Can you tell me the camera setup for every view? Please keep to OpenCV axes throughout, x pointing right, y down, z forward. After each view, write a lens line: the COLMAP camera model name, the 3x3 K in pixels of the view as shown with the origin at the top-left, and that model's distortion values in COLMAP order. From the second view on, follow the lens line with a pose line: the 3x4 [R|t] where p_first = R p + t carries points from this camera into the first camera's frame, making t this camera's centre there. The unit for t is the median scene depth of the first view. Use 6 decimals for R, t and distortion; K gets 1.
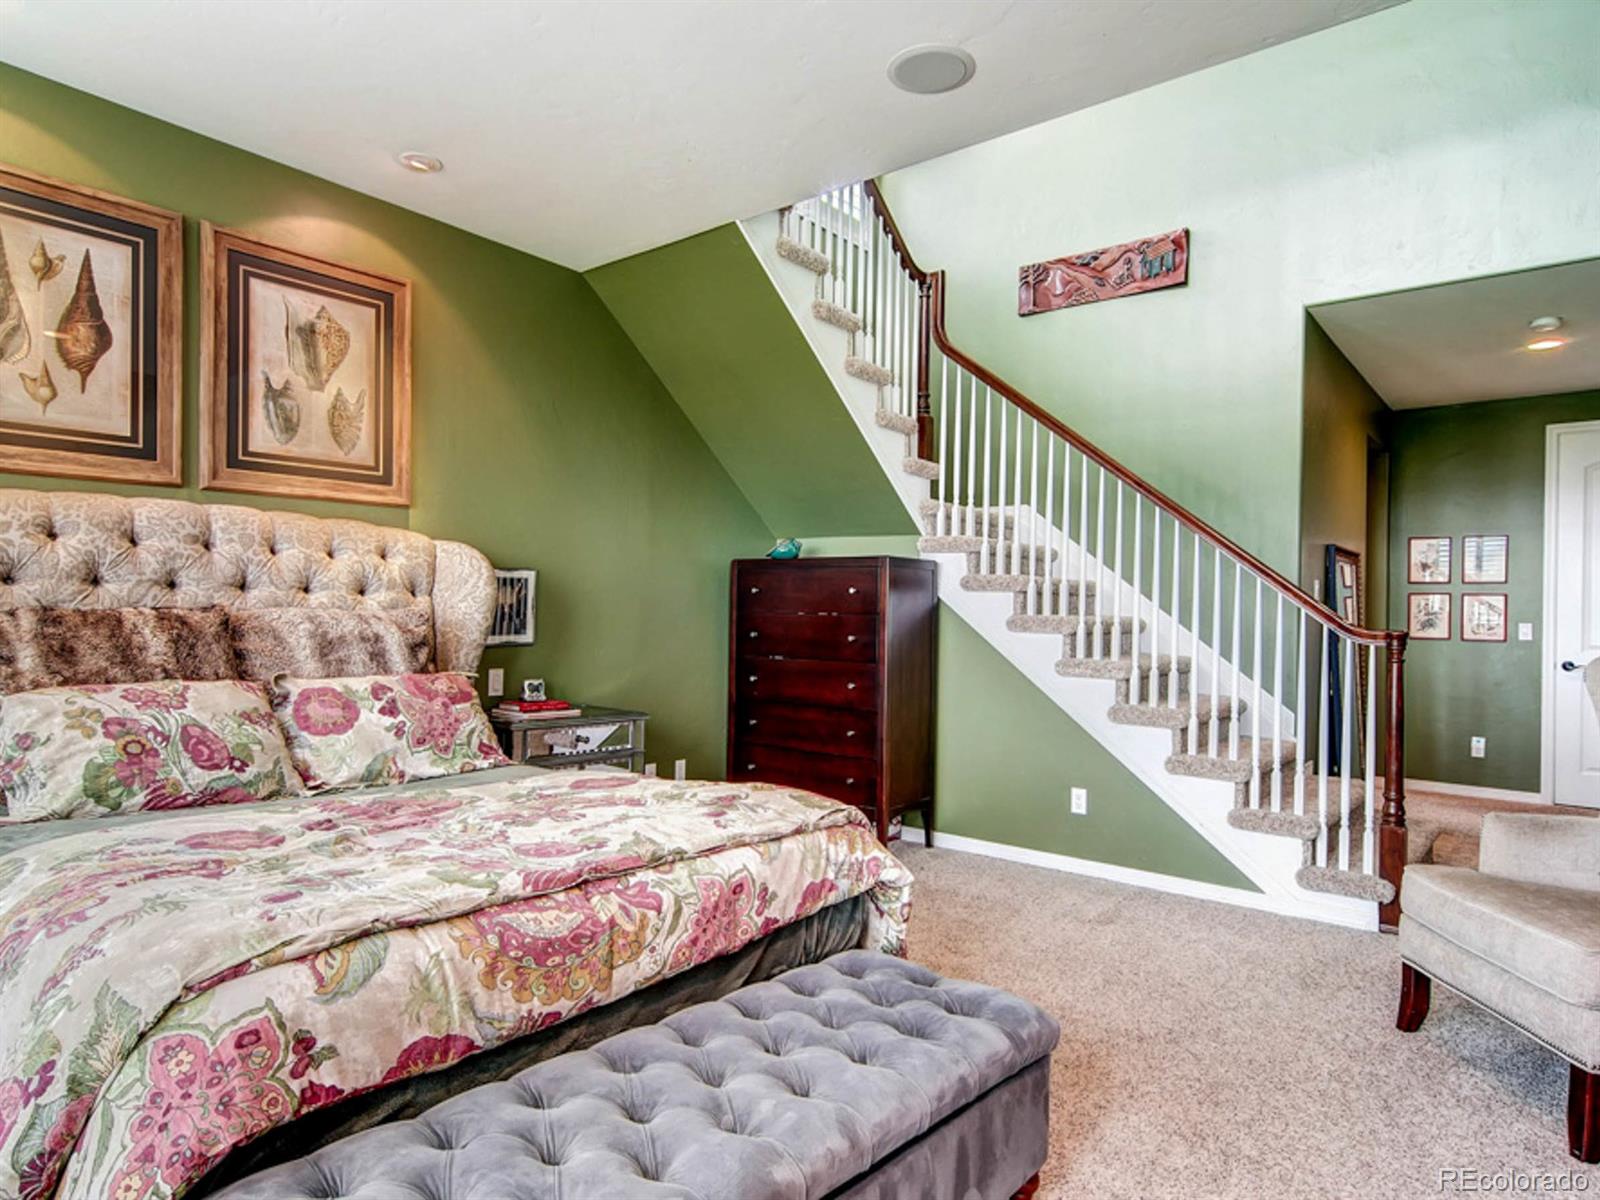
lens RADIAL K [[966.9, 0, 799.4], [0, 966.9, 608.5], [0, 0, 1]] dist [0.027489, -0.008586]
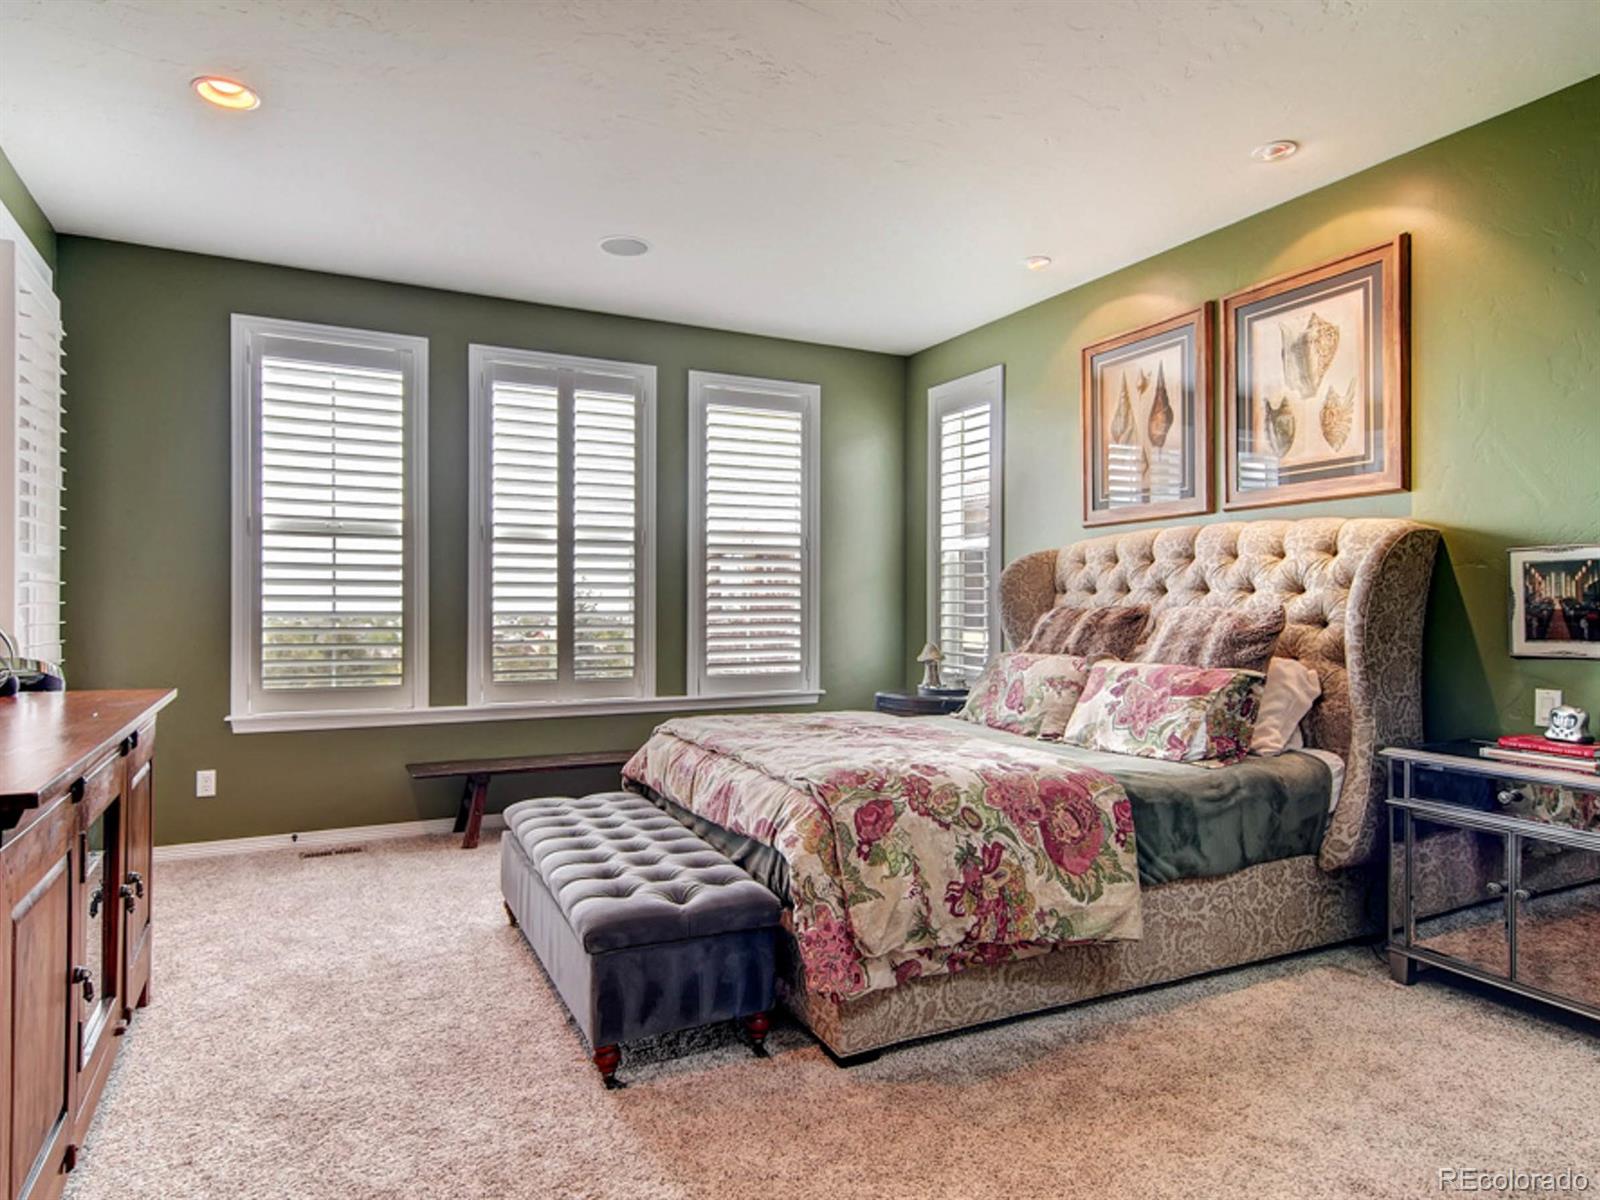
lens RADIAL K [[966.9, 0, 798.7], [0, 966.9, 603.0], [0, 0, 1]] dist [0.027489, -0.008586]
pose [[-0.412579, -0.019562, -0.910712, 0.692625], [-0.006330, 0.999807, -0.018609, 0.018973], [0.910900, -0.001913, -0.412623, 0.962014]]
